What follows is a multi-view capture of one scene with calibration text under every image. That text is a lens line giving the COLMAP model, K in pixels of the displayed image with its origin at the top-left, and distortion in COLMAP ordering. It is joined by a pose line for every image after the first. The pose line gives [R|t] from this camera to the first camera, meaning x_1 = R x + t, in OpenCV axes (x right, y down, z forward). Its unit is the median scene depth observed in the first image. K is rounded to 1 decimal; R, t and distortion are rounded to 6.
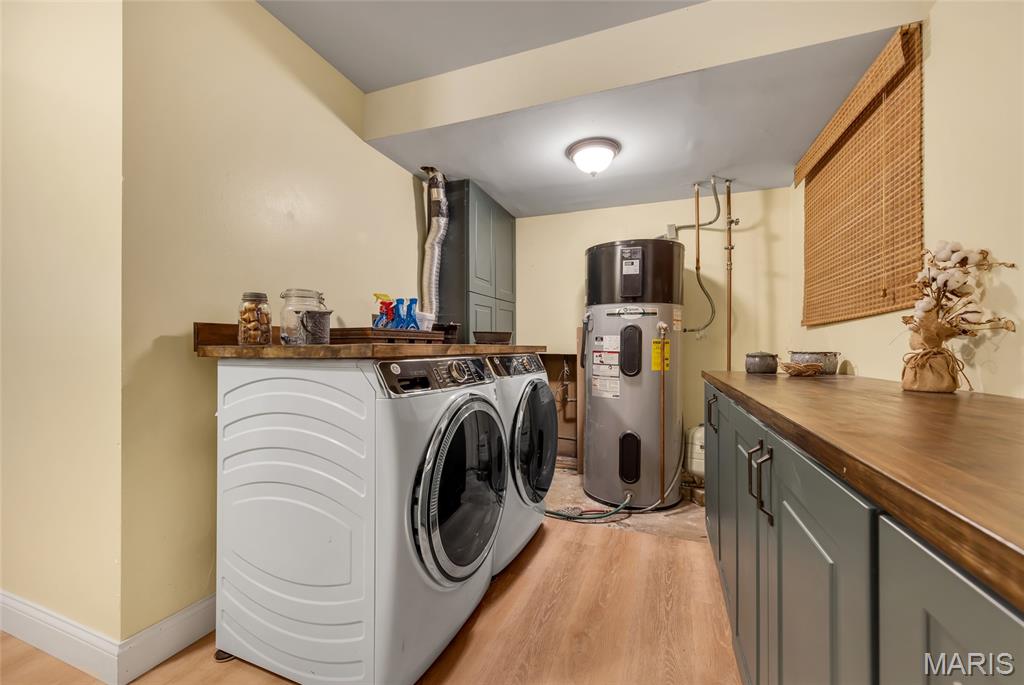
lens RADIAL K [[407.9, 0, 510.5], [0, 407.9, 345.7], [0, 0, 1]] dist [0.000699, -0.000159]
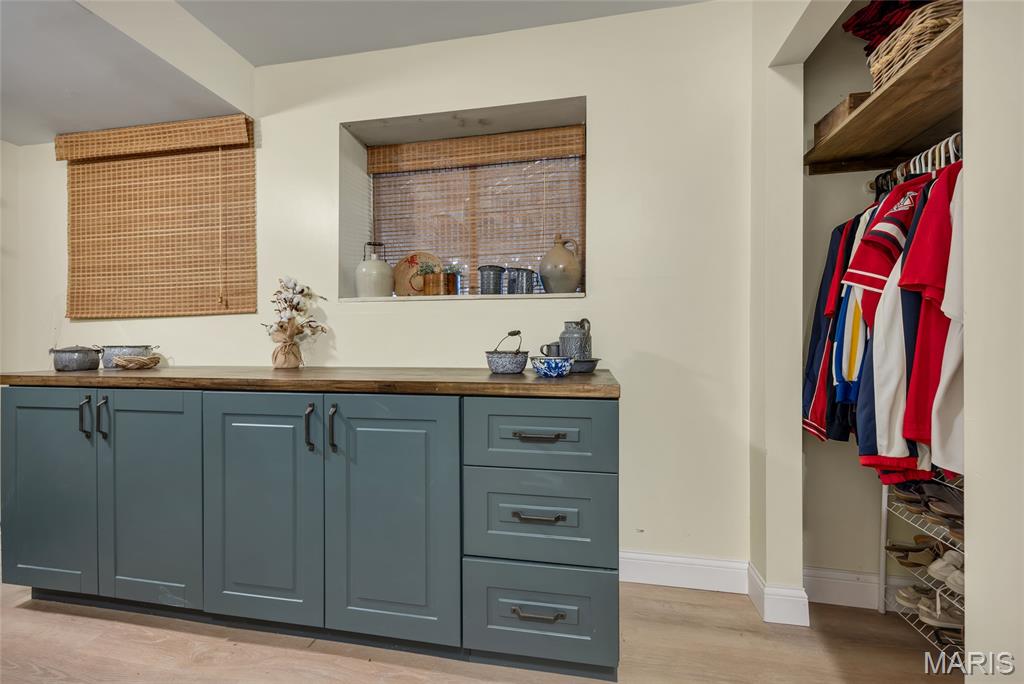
lens RADIAL K [[411.6, 0, 512.0], [0, 411.6, 342.0], [0, 0, 1]] dist [0.001650, 0.000142]
pose [[-0.165847, -0.005080, 0.986138, -0.616644], [-0.002822, 0.999985, 0.004677, -0.001999], [-0.986147, -0.002007, -0.165859, 0.325533]]
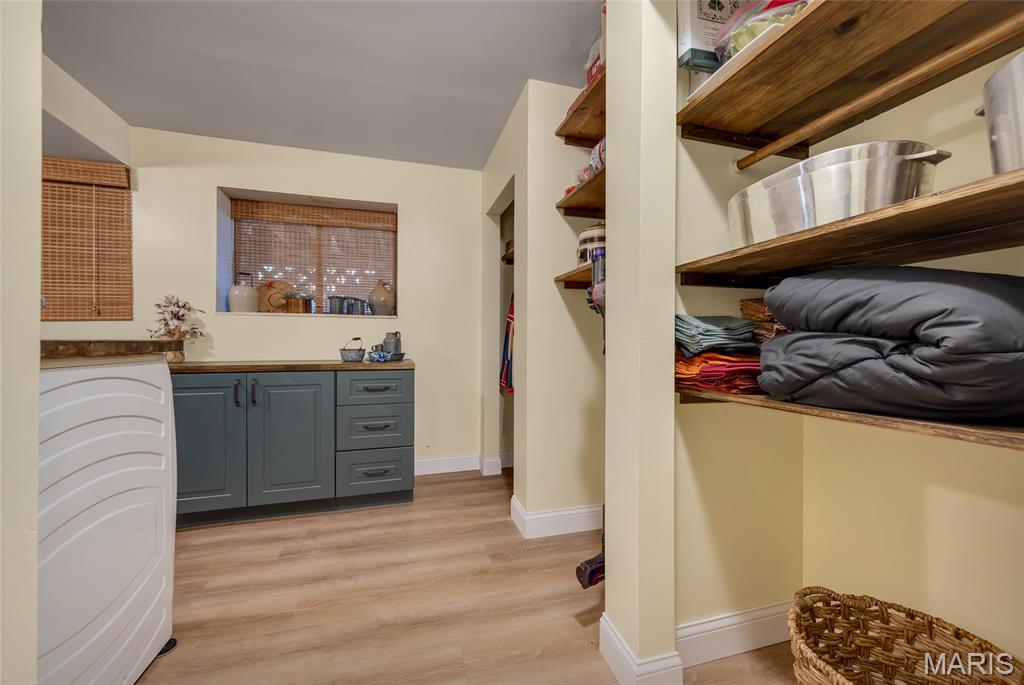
lens RADIAL K [[404.8, 0, 510.7], [0, 404.8, 342.0], [0, 0, 1]] dist [0.001419, 0.000068]
pose [[-0.594956, -0.003472, 0.803751, -1.521742], [-0.008228, 0.999965, -0.001771, -0.008328], [-0.803716, -0.007667, -0.594963, 0.697614]]
